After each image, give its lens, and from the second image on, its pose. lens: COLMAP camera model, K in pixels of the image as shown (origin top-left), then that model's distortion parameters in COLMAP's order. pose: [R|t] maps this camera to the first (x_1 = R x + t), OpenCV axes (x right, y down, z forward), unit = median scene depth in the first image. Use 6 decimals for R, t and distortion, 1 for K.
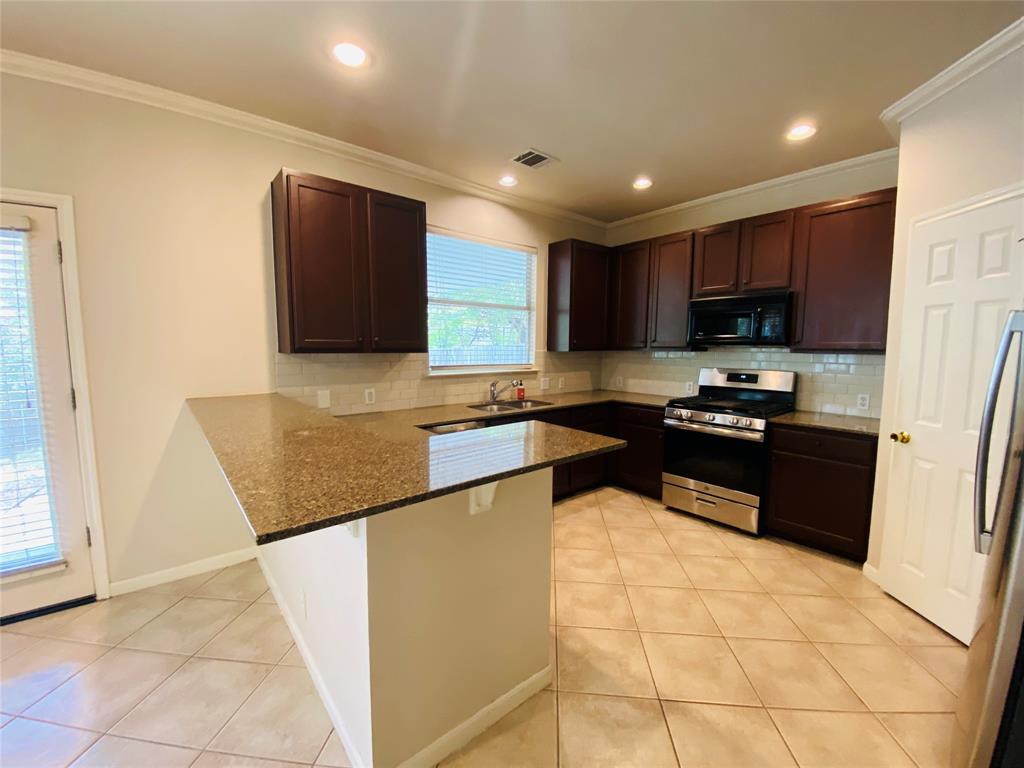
lens RADIAL K [[414.2, 0, 512.0], [0, 414.2, 384.0], [0, 0, 1]] dist [0.024642, -0.018824]
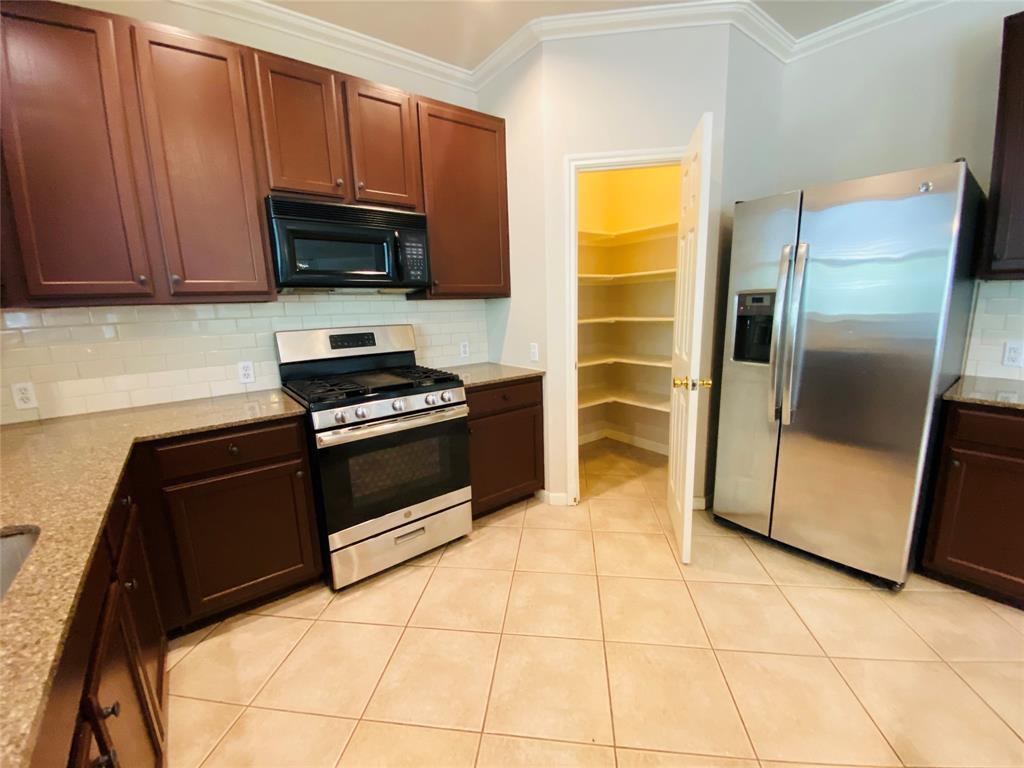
lens RADIAL K [[414.2, 0, 512.0], [0, 414.2, 384.0], [0, 0, 1]] dist [0.024642, -0.018824]
pose [[0.041140, -0.195601, 0.979820, -0.101321], [0.124957, 0.973959, 0.189184, -0.041752], [-0.991309, 0.114653, 0.064510, 0.740997]]
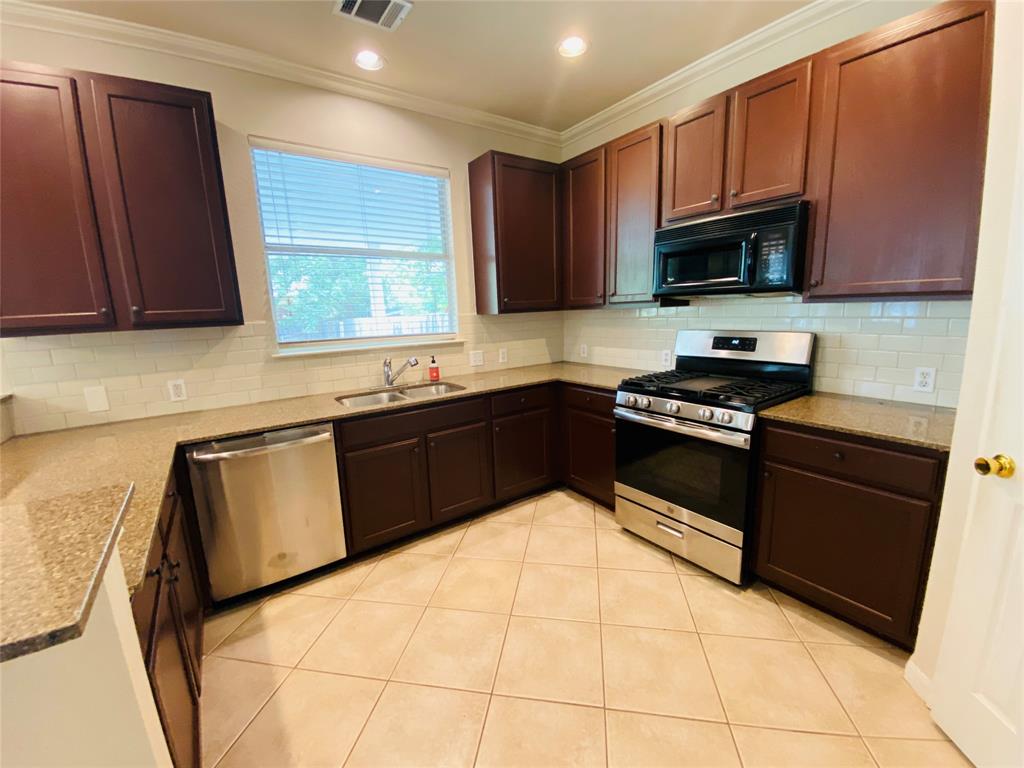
lens RADIAL K [[414.2, 0, 512.0], [0, 414.2, 384.0], [0, 0, 1]] dist [0.024642, -0.018824]
pose [[0.995892, -0.026592, -0.086560, 0.261431], [0.034156, 0.995613, 0.087109, -0.021433], [0.083864, -0.089707, 0.992431, 0.306594]]
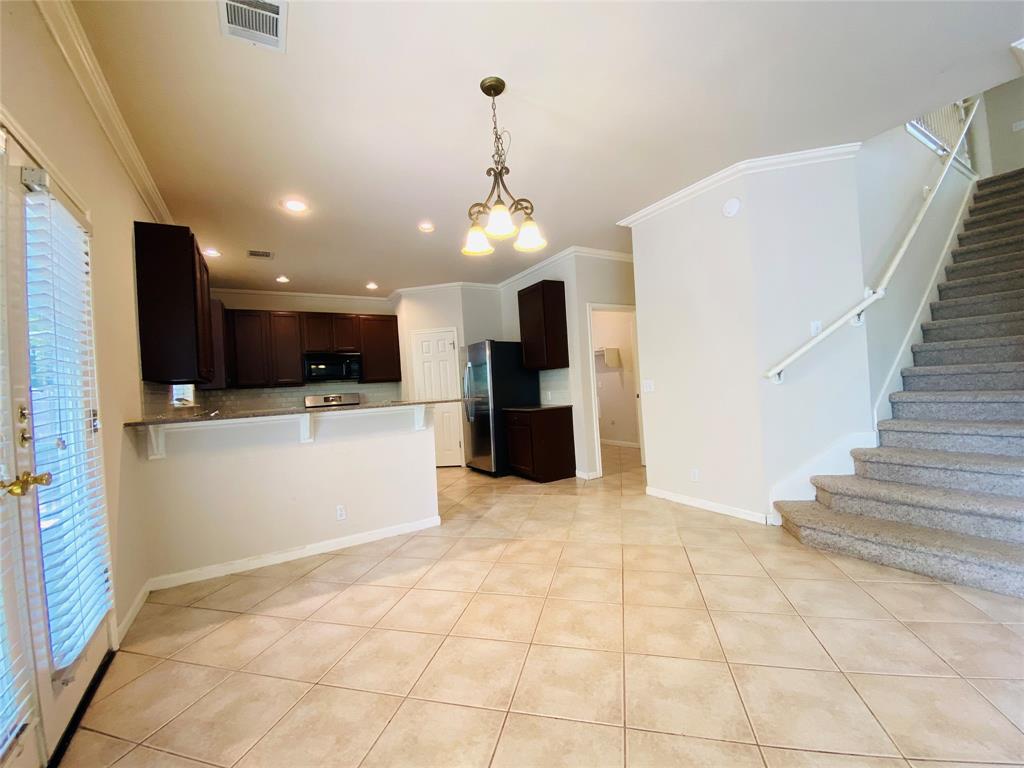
lens RADIAL K [[414.2, 0, 512.0], [0, 414.2, 384.0], [0, 0, 1]] dist [0.024642, -0.018824]
pose [[0.161655, -0.010838, 0.986788, -1.095028], [0.151480, 0.988362, -0.013960, 0.062973], [-0.975152, 0.151735, 0.161415, -0.032465]]
